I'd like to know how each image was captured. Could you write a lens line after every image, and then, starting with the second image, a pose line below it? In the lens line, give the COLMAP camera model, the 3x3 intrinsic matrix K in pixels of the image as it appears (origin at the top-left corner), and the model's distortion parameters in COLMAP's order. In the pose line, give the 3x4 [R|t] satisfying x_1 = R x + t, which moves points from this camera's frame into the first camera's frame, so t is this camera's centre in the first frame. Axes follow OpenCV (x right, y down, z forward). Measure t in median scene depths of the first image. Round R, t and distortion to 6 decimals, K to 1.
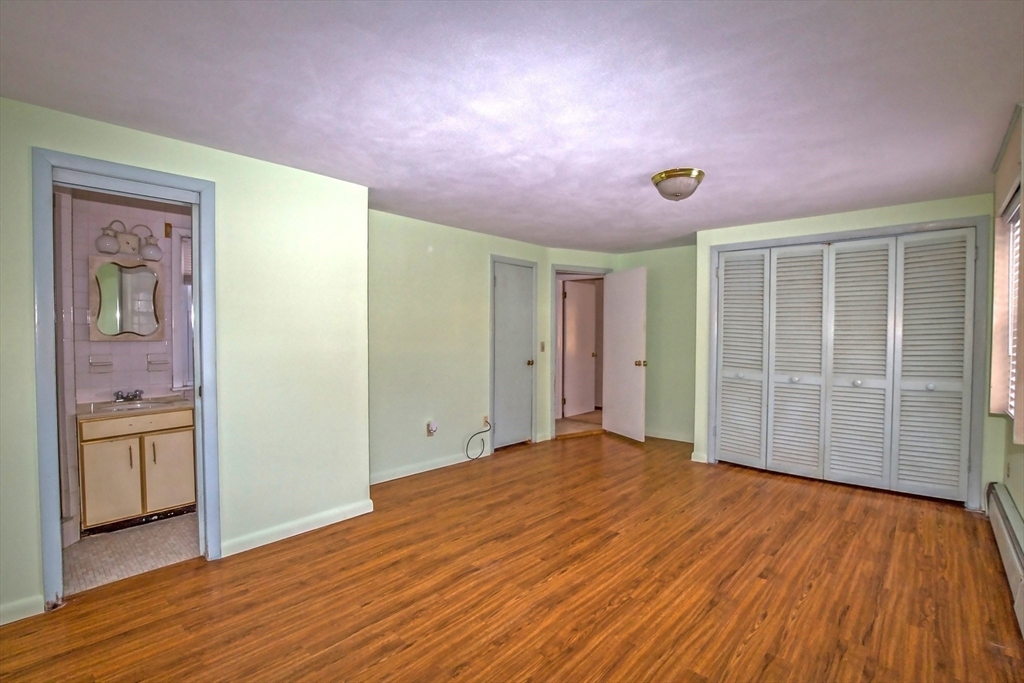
lens RADIAL K [[474.5, 0, 522.7], [0, 474.5, 344.4], [0, 0, 1]] dist [-0.034587, 0.001613]
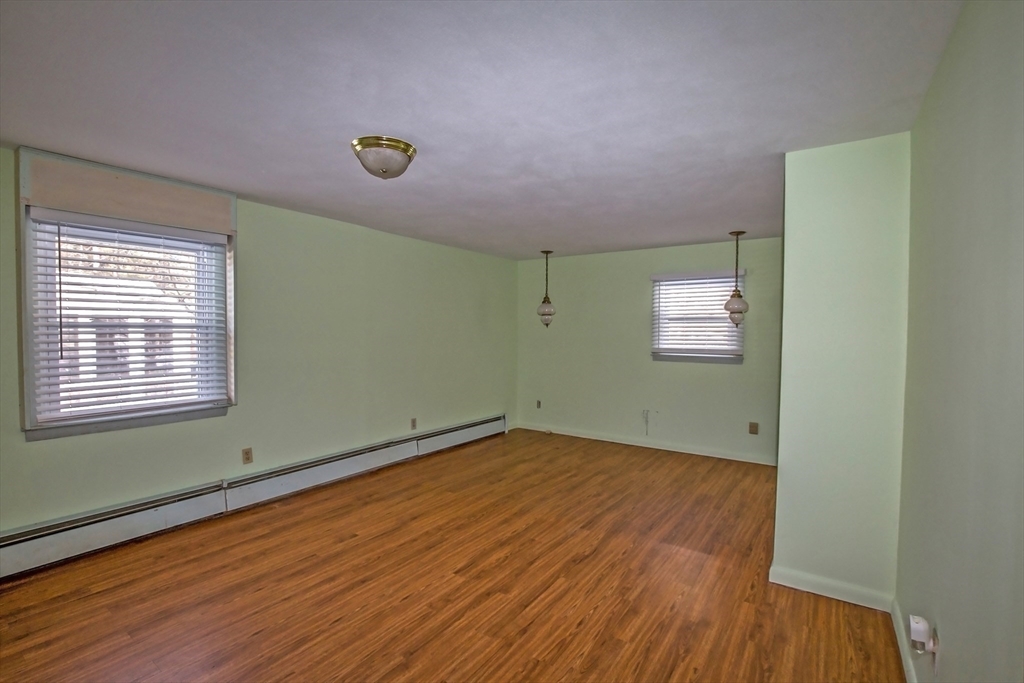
lens RADIAL K [[447.8, 0, 544.1], [0, 447.8, 342.9], [0, 0, 1]] dist [-0.024474, 0.000176]
pose [[-0.982984, -0.007537, -0.183537, 0.225489], [-0.017315, 0.998511, 0.051729, -0.080264], [0.182874, 0.054027, -0.981651, 2.103455]]
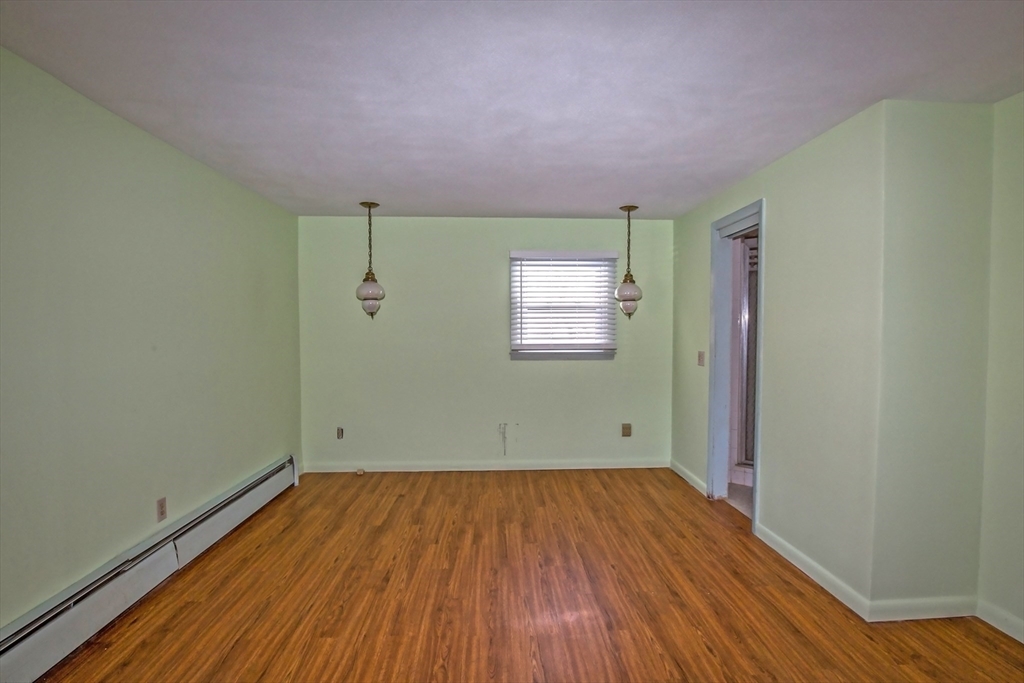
lens RADIAL K [[478.2, 0, 520.2], [0, 478.2, 342.7], [0, 0, 1]] dist [-0.035342, 0.005488]
pose [[-0.697513, 0.019461, -0.716308, 0.577040], [-0.022117, 0.998570, 0.048666, -0.050047], [0.716230, 0.049788, -0.696086, 1.409858]]
